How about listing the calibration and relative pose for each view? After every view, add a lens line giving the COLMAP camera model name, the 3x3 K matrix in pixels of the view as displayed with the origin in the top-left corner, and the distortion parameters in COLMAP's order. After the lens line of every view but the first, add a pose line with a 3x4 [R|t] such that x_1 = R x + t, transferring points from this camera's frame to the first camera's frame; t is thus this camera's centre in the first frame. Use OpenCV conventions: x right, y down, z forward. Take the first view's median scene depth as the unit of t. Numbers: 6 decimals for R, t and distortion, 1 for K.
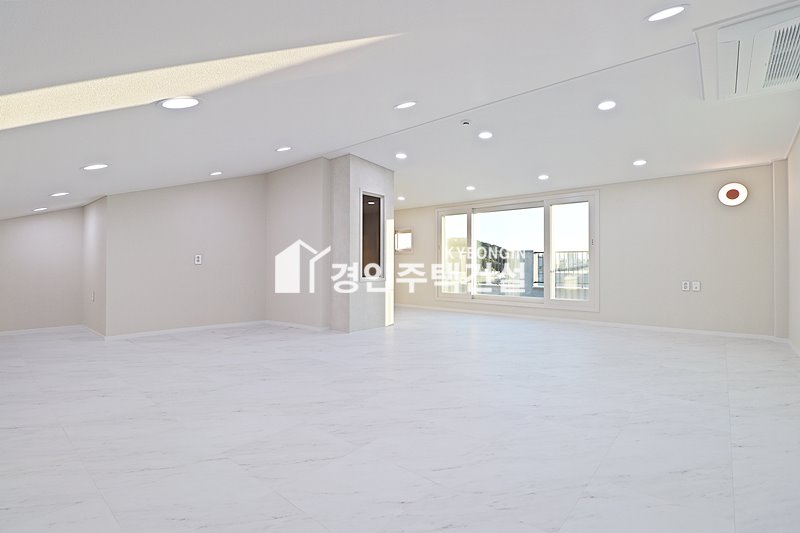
lens RADIAL K [[371.0, 0, 400.2], [0, 371.0, 260.9], [0, 0, 1]] dist [0.002461, -0.015144]
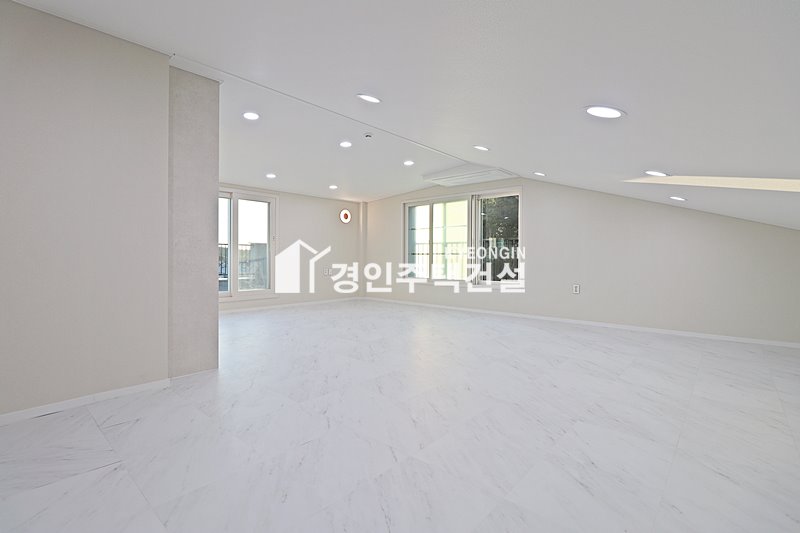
lens RADIAL K [[371.0, 0, 400.2], [0, 371.0, 260.9], [0, 0, 1]] dist [0.002461, -0.015144]
pose [[0.012413, -0.013939, 0.999826, -0.797324], [-0.016732, 0.999760, 0.014146, -0.004340], [-0.999783, -0.016905, 0.012177, 0.727123]]
